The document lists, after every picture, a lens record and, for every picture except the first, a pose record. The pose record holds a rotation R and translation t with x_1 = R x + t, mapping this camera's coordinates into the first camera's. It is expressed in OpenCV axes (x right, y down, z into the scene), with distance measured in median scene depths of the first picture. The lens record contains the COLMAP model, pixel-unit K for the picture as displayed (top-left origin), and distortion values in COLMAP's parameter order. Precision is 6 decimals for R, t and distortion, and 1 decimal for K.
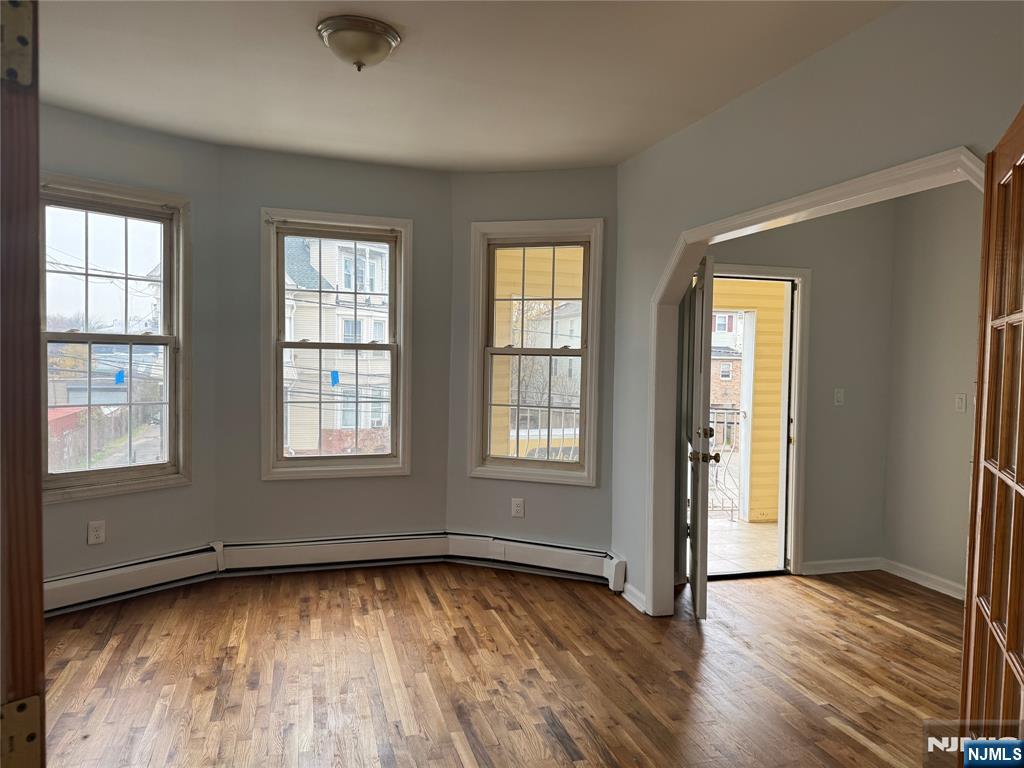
lens RADIAL K [[721.1, 0, 512.3], [0, 721.1, 389.9], [0, 0, 1]] dist [0.046018, -0.052406]
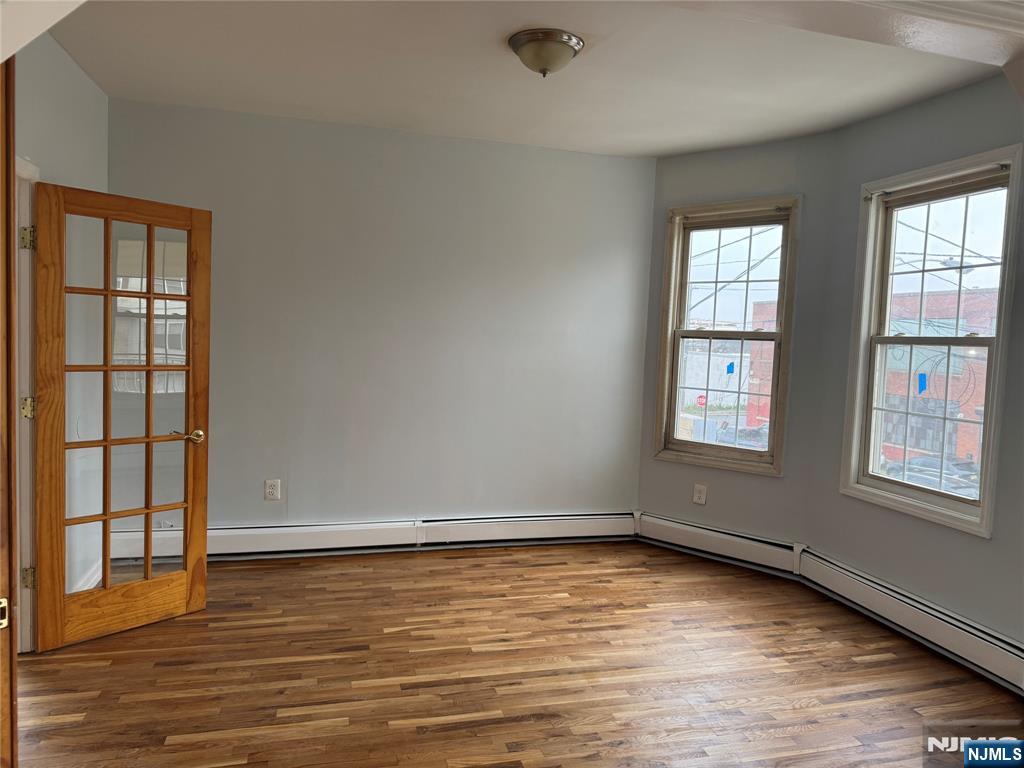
lens RADIAL K [[721.1, 0, 518.6], [0, 721.1, 383.3], [0, 0, 1]] dist [0.046018, -0.052406]
pose [[-0.026919, 0.042872, -0.998718, 0.609535], [-0.083420, 0.995499, 0.044983, -0.017352], [0.996151, 0.084524, -0.023222, 0.684501]]
